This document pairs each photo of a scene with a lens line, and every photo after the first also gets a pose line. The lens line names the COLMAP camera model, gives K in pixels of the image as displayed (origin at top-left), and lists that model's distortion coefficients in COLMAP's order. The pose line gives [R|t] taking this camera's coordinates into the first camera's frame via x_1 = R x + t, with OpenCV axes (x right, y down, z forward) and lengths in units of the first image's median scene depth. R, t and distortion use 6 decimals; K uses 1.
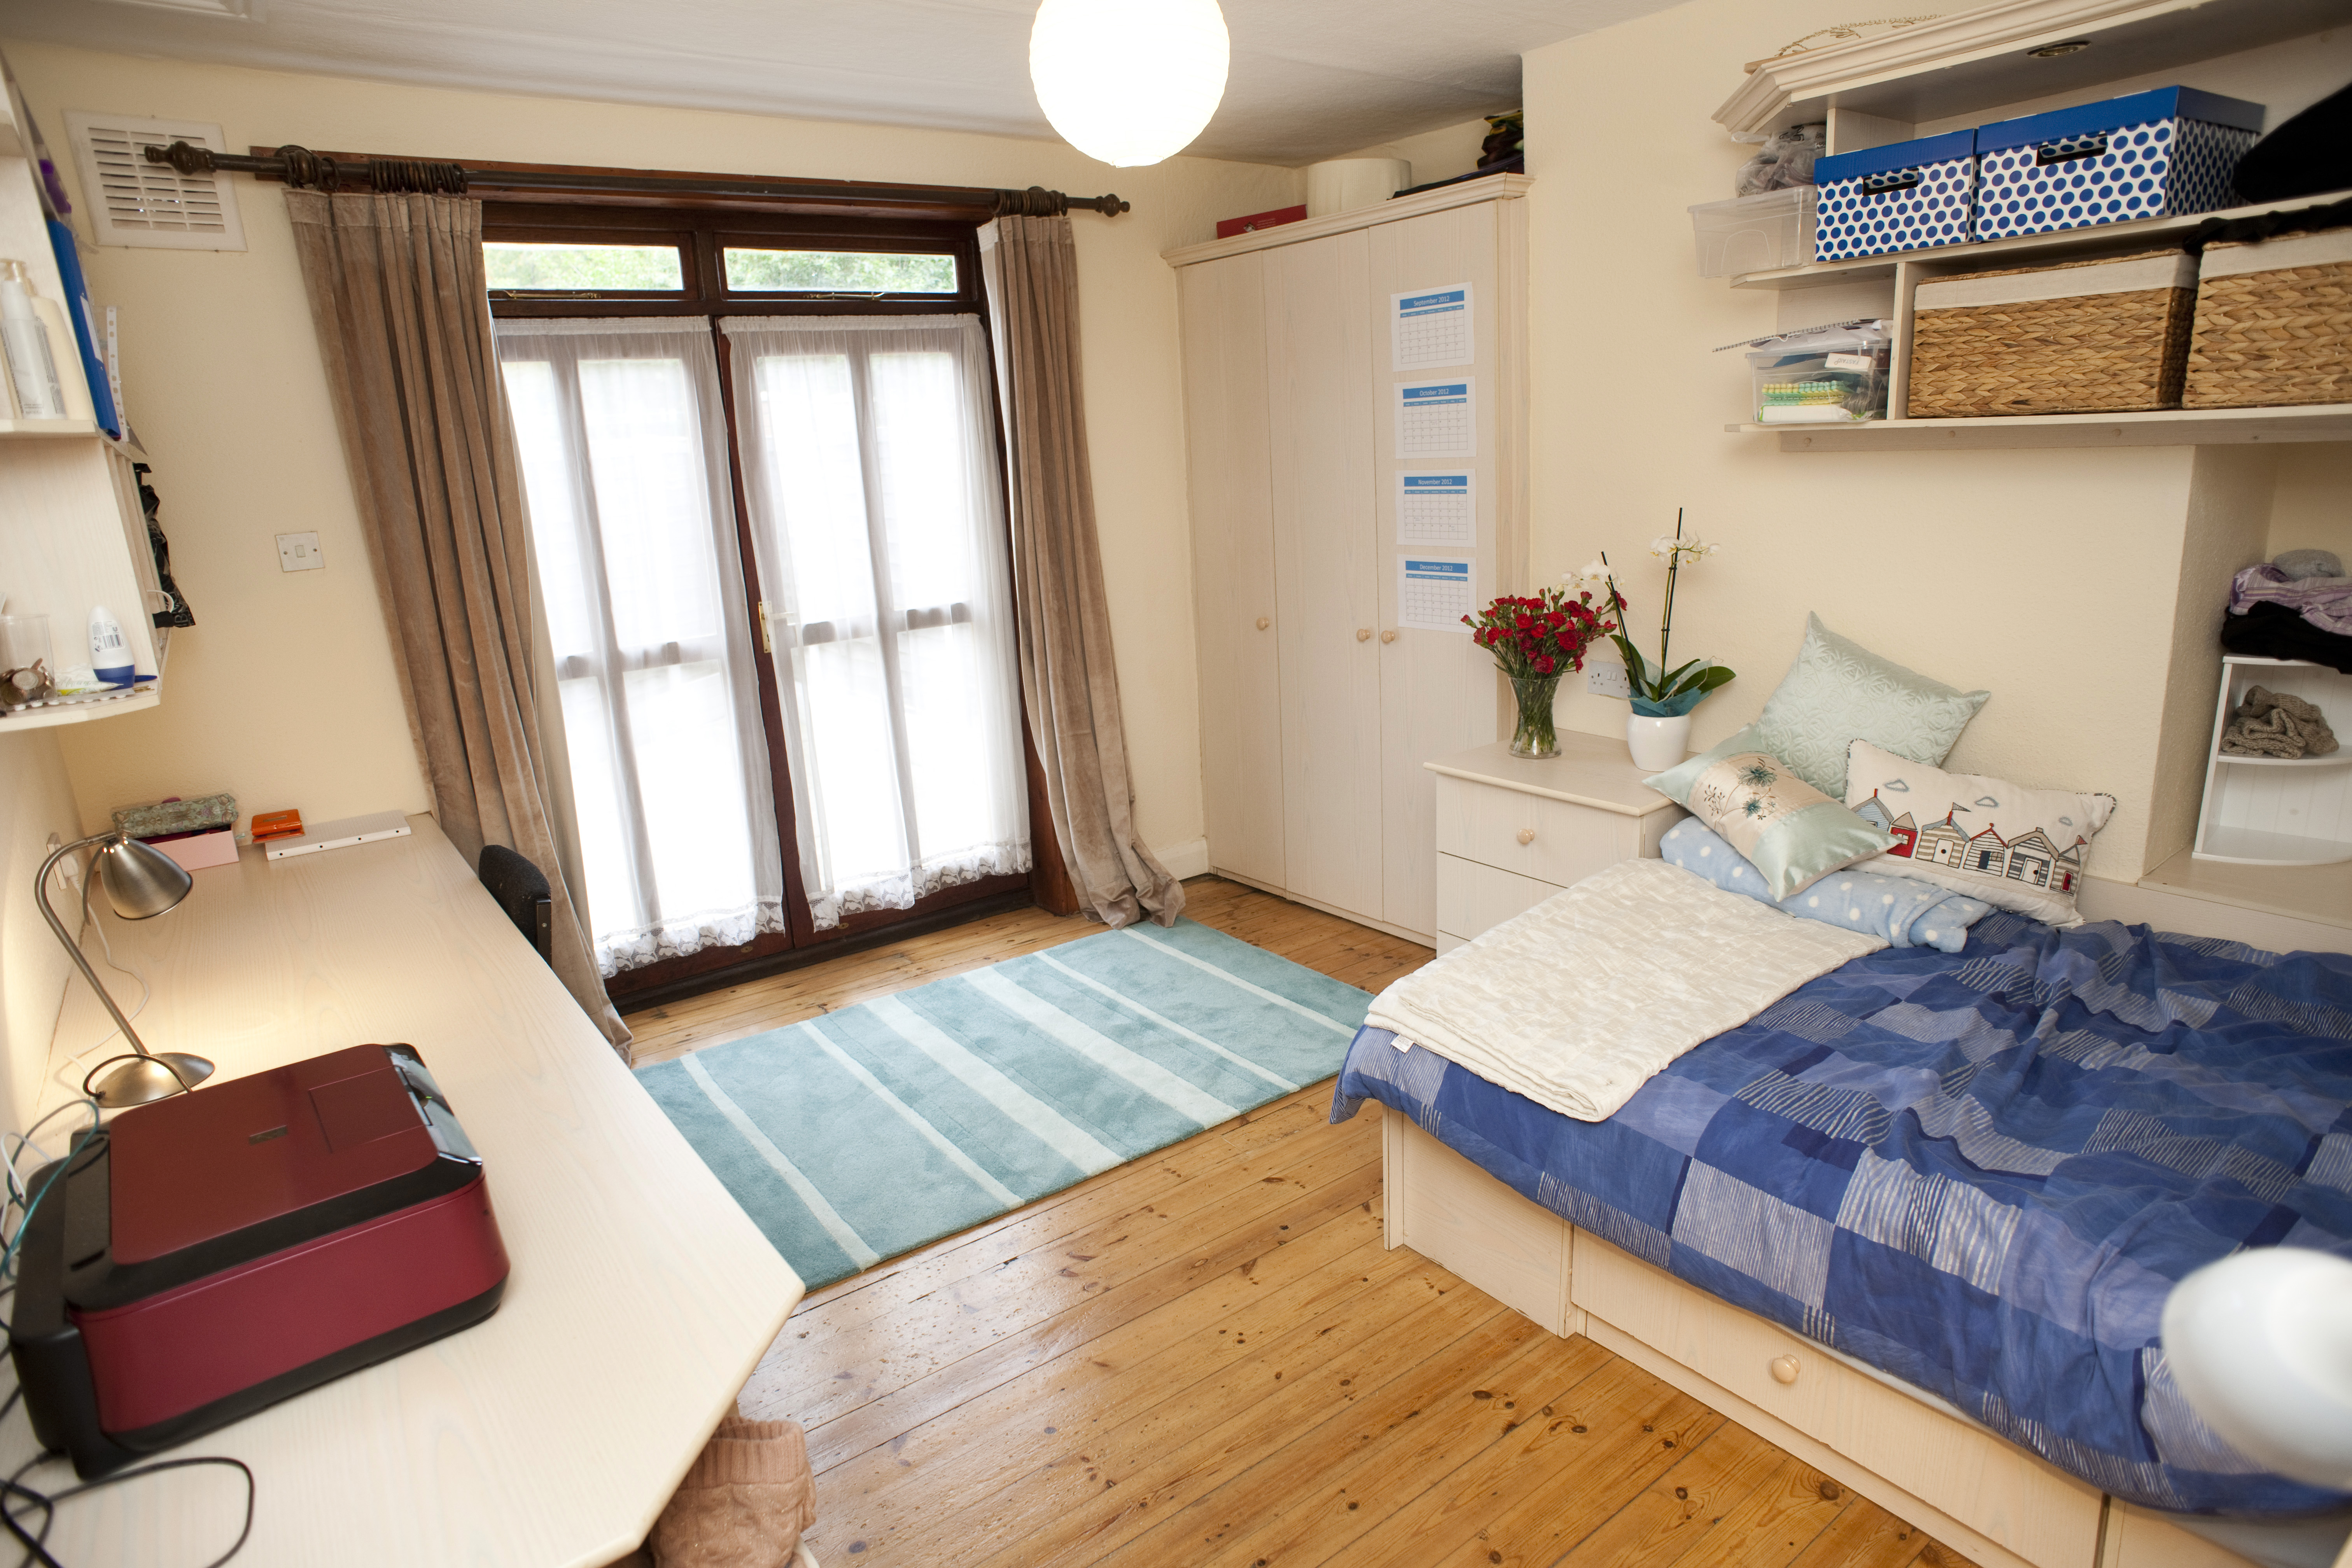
lens RADIAL K [[1346.1, 0, 1176.0], [0, 1346.1, 784.0], [0, 0, 1]] dist [-0.093530, 0.066012]
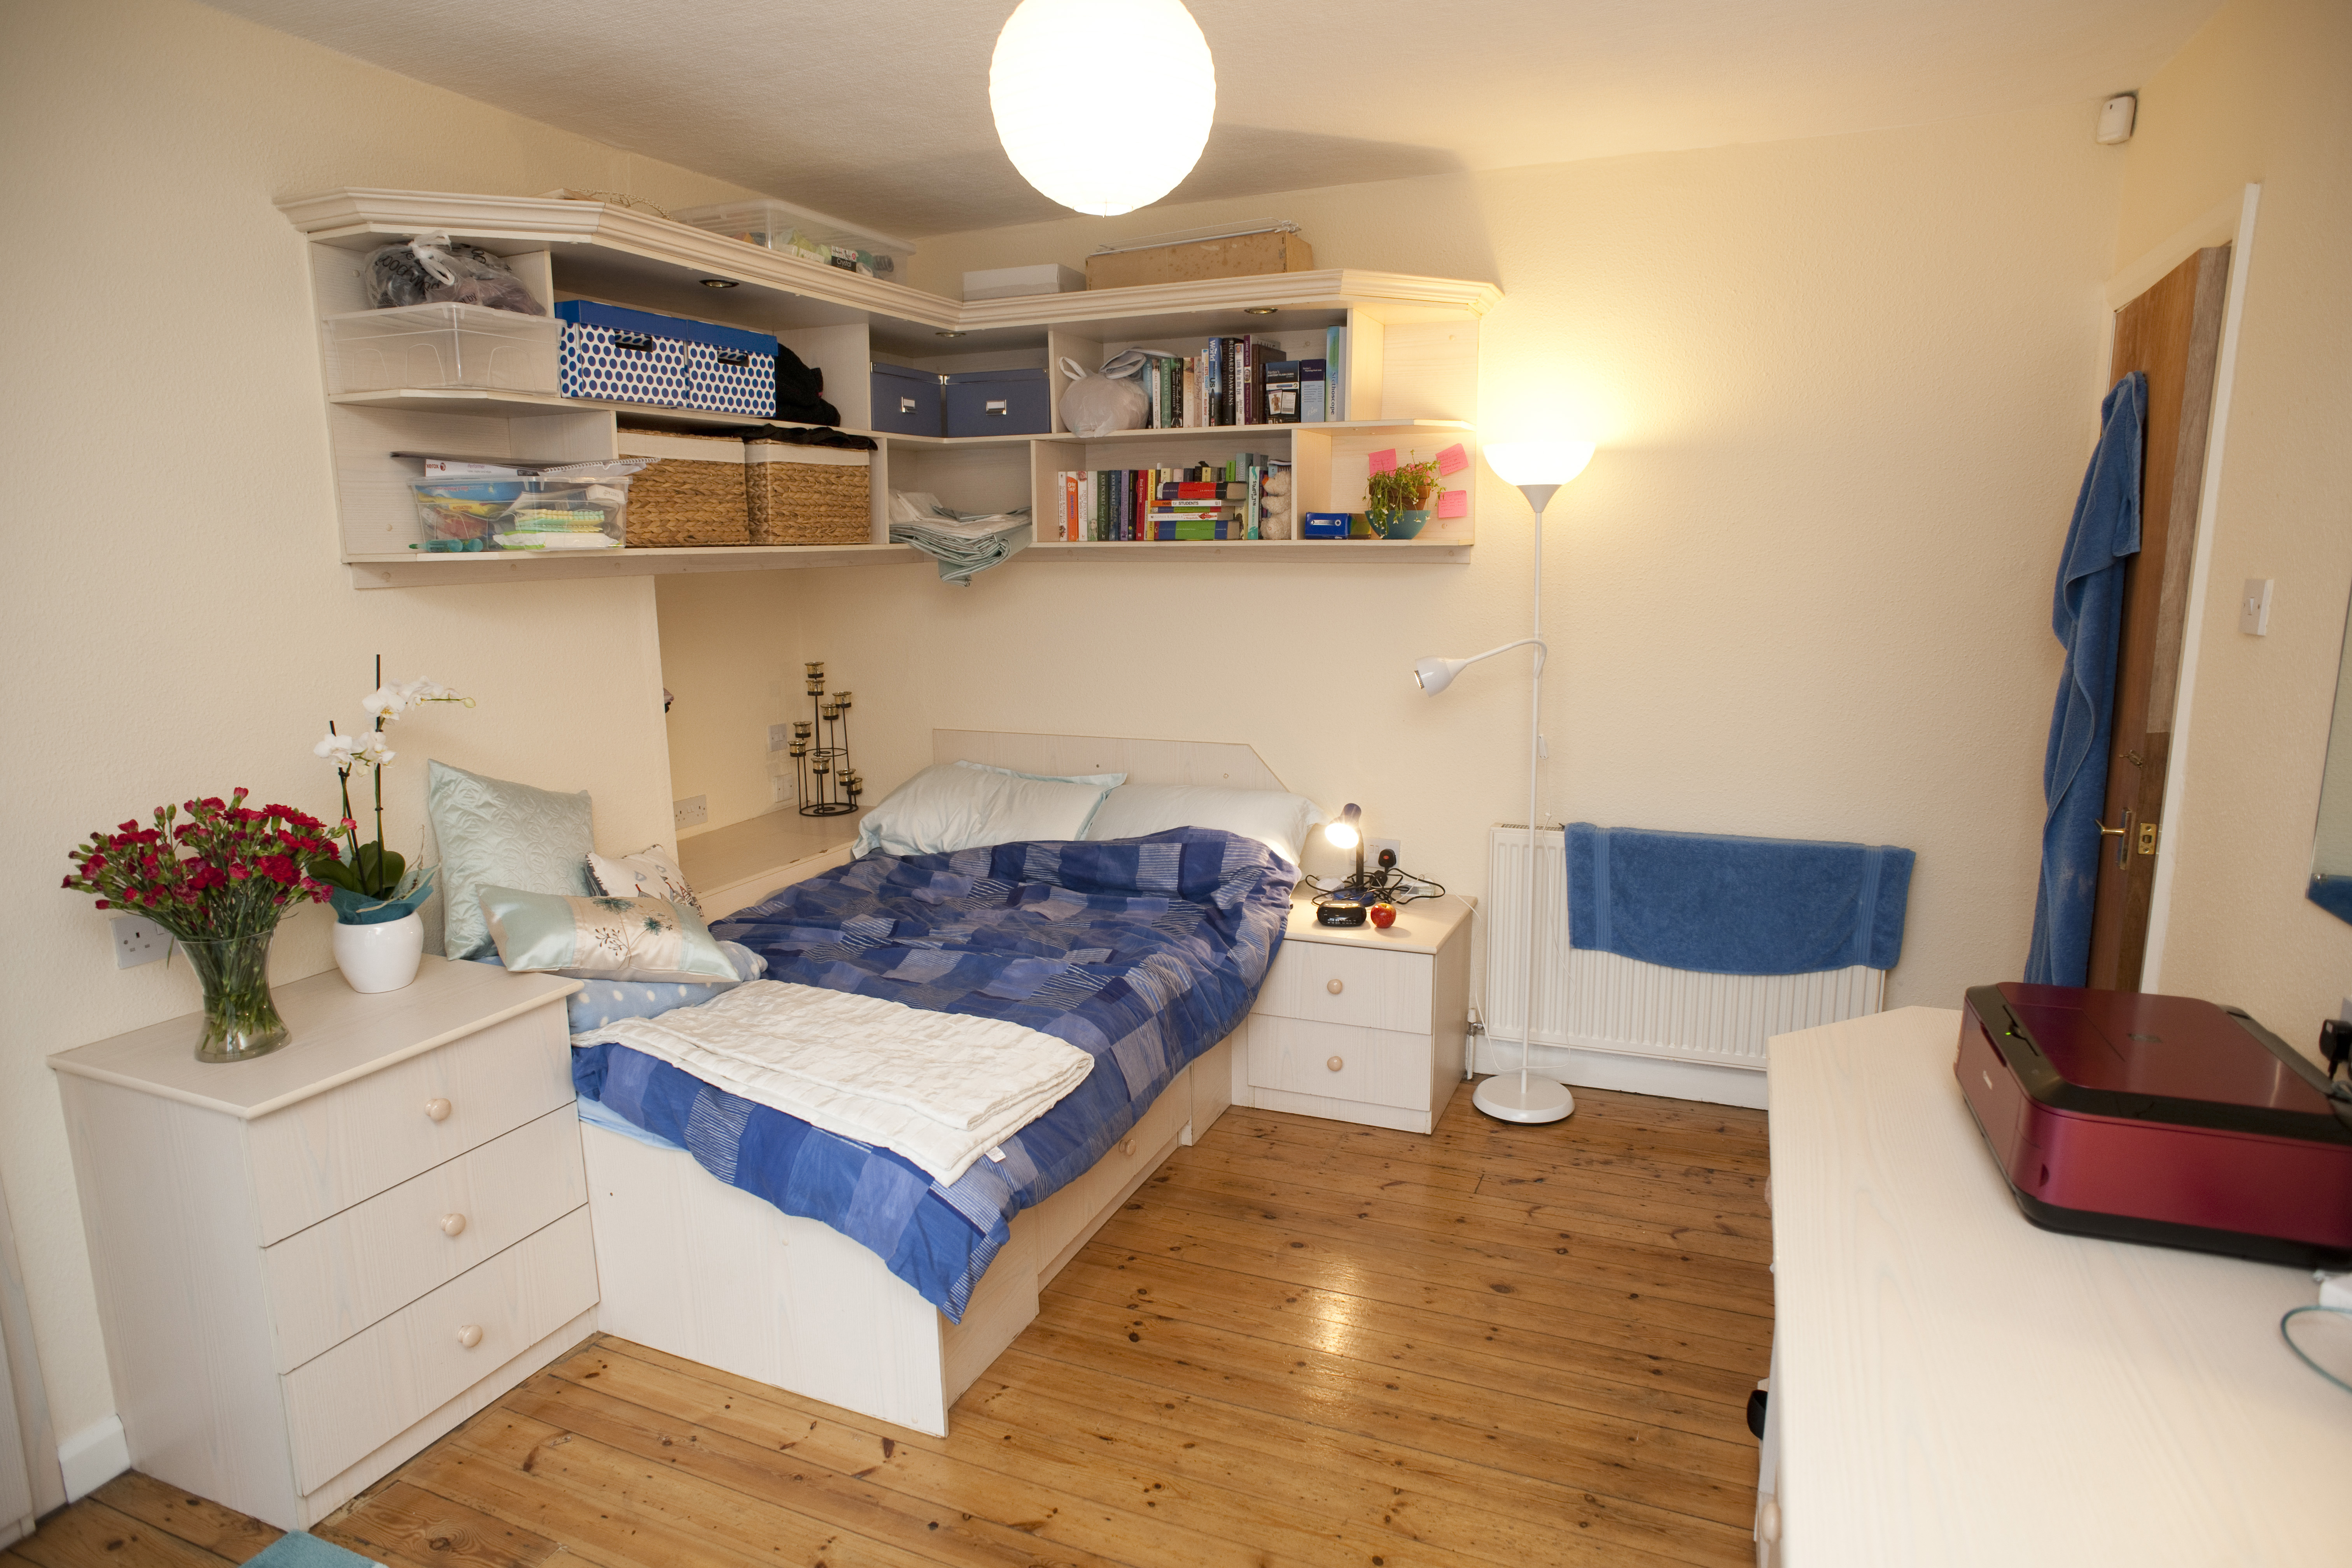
lens RADIAL K [[1346.1, 0, 1176.0], [0, 1346.1, 784.0], [0, 0, 1]] dist [-0.093530, 0.066012]
pose [[-0.502970, -0.102262, 0.858233, -0.715565], [0.249589, 0.933487, 0.257501, -0.280470], [-0.827482, 0.343721, -0.443993, 1.255075]]
